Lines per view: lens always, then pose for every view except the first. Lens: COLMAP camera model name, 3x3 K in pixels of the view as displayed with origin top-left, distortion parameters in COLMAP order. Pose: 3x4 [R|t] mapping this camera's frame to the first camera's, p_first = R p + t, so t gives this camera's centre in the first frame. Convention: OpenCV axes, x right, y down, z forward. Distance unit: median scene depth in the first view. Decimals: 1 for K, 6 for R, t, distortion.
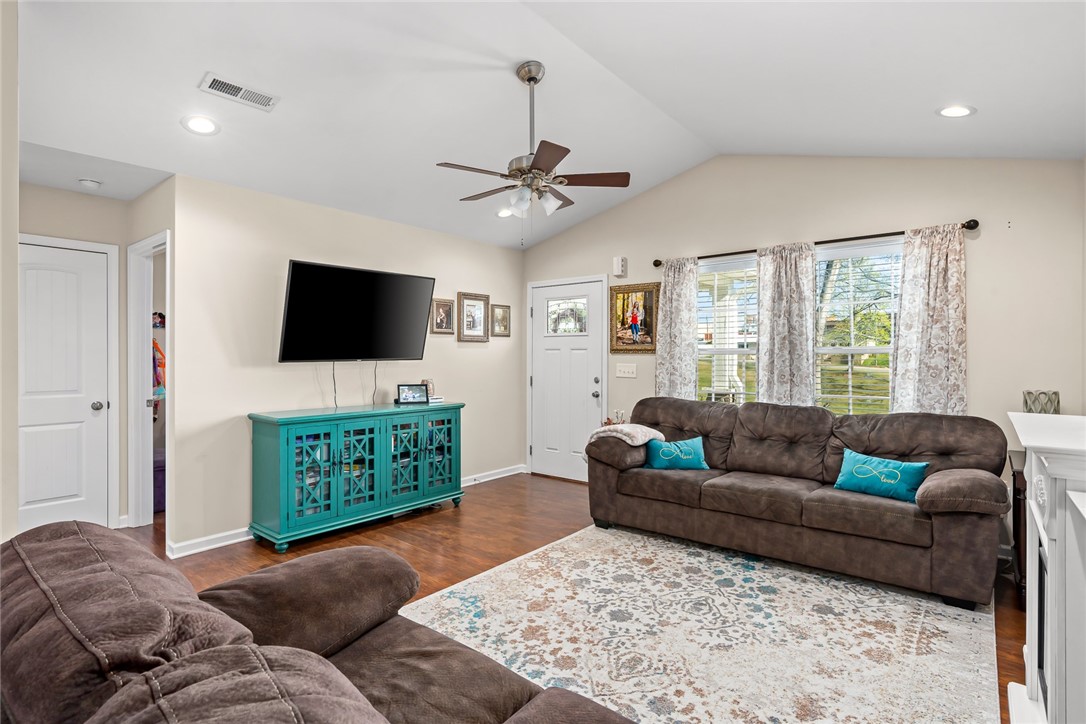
lens RADIAL K [[528.3, 0, 562.7], [0, 528.3, 359.3], [0, 0, 1]] dist [-0.007715, 0.001256]
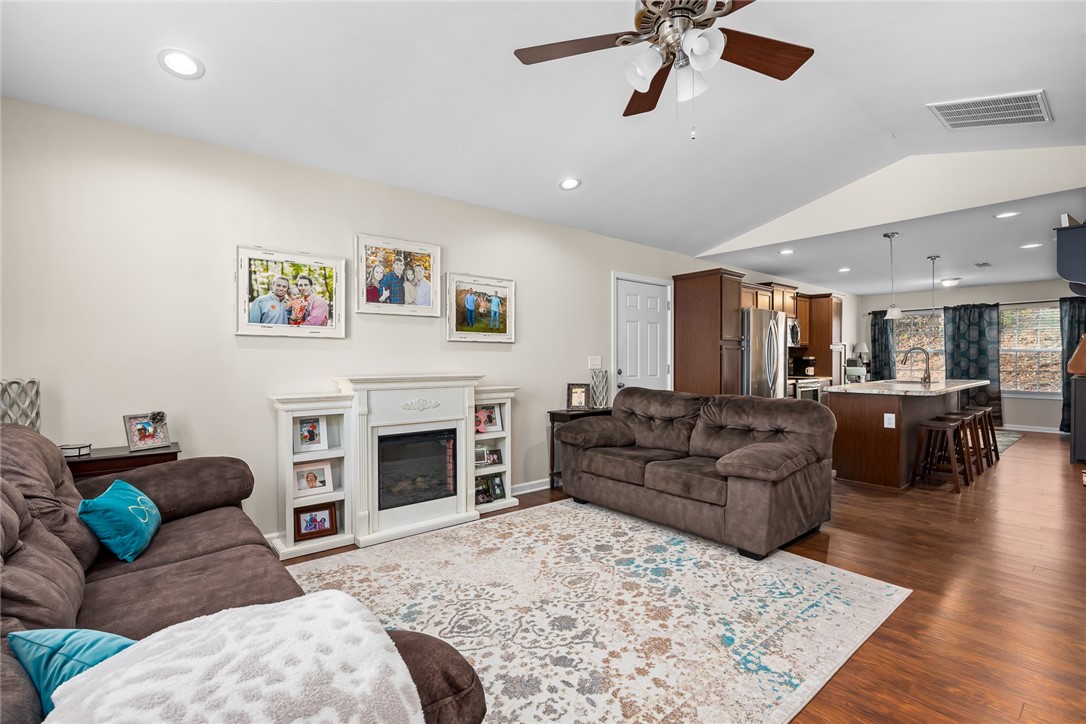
lens RADIAL K [[487.3, 0, 538.0], [0, 487.3, 366.1], [0, 0, 1]] dist [-0.022825, 0.007827]
pose [[-0.971371, -0.006154, 0.237487, -0.033520], [-0.003042, 0.999905, 0.013468, 0.024597], [-0.237547, 0.012360, -0.971297, 1.408451]]
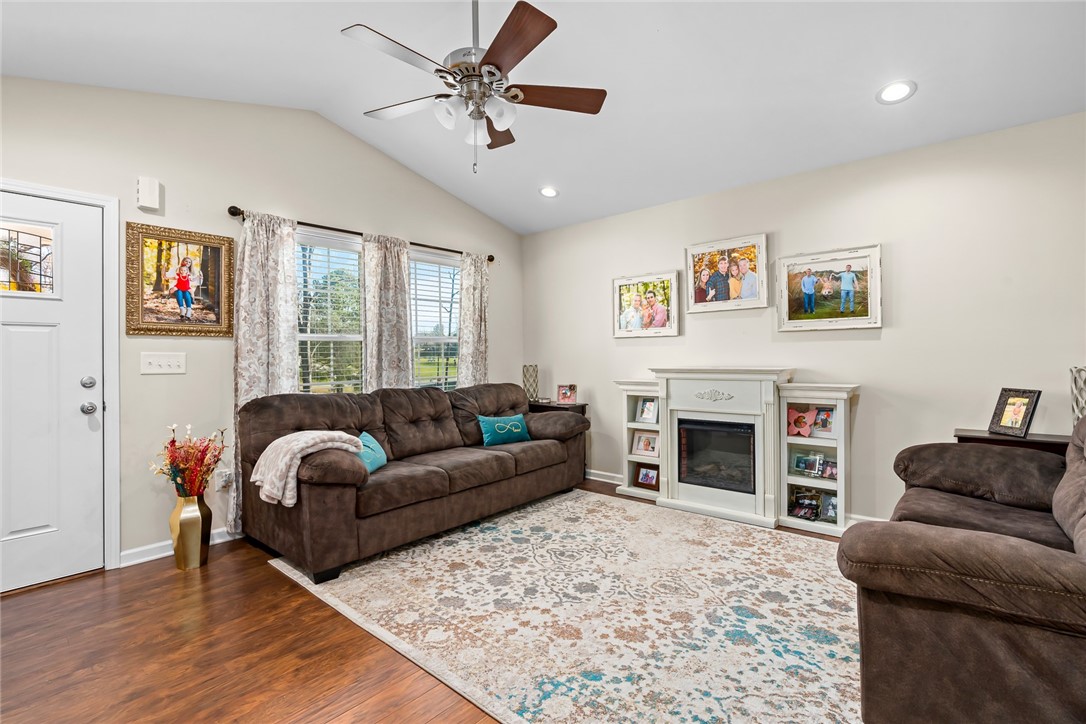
lens RADIAL K [[487.3, 0, 542.2], [0, 487.3, 353.6], [0, 0, 1]] dist [-0.022825, 0.007827]
pose [[0.068061, 0.000901, 0.997681, -0.647701], [0.012023, 0.999926, -0.001723, 0.024935], [-0.997609, 0.012113, 0.068045, 0.787162]]
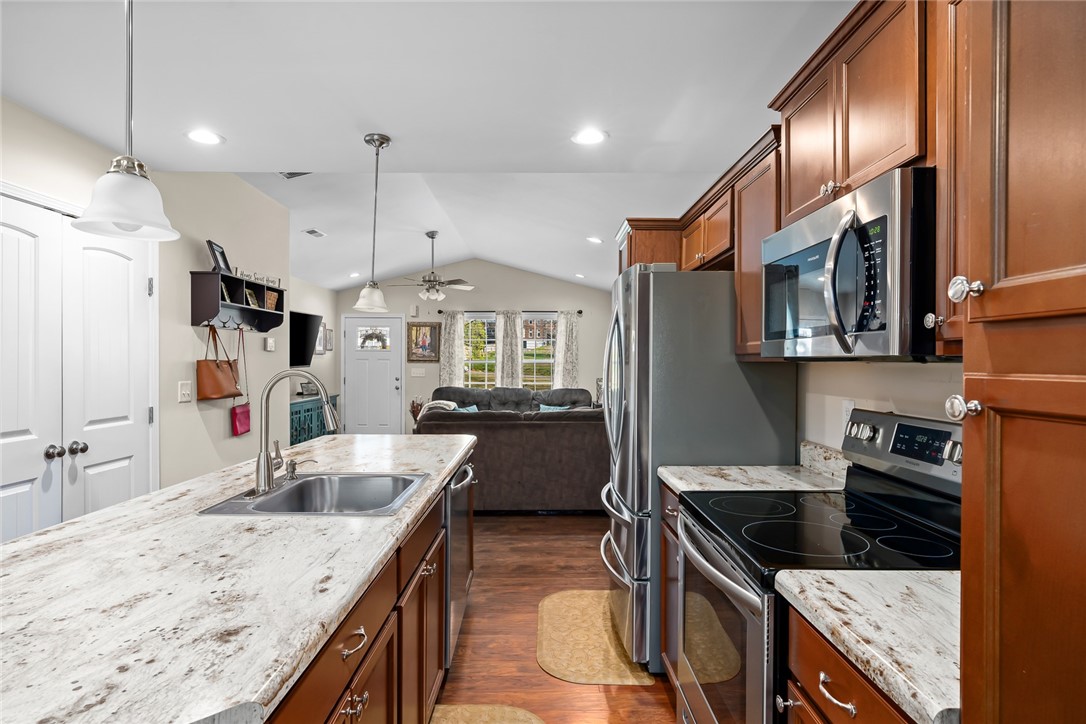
lens RADIAL K [[579.3, 0, 542.5], [0, 579.3, 369.7], [0, 0, 1]] dist [-0.003851, 0.001995]
pose [[0.782548, -0.005723, 0.622563, -1.111680], [-0.000195, 0.999955, 0.009437, -0.008857], [-0.622590, -0.007506, 0.782512, -1.074478]]
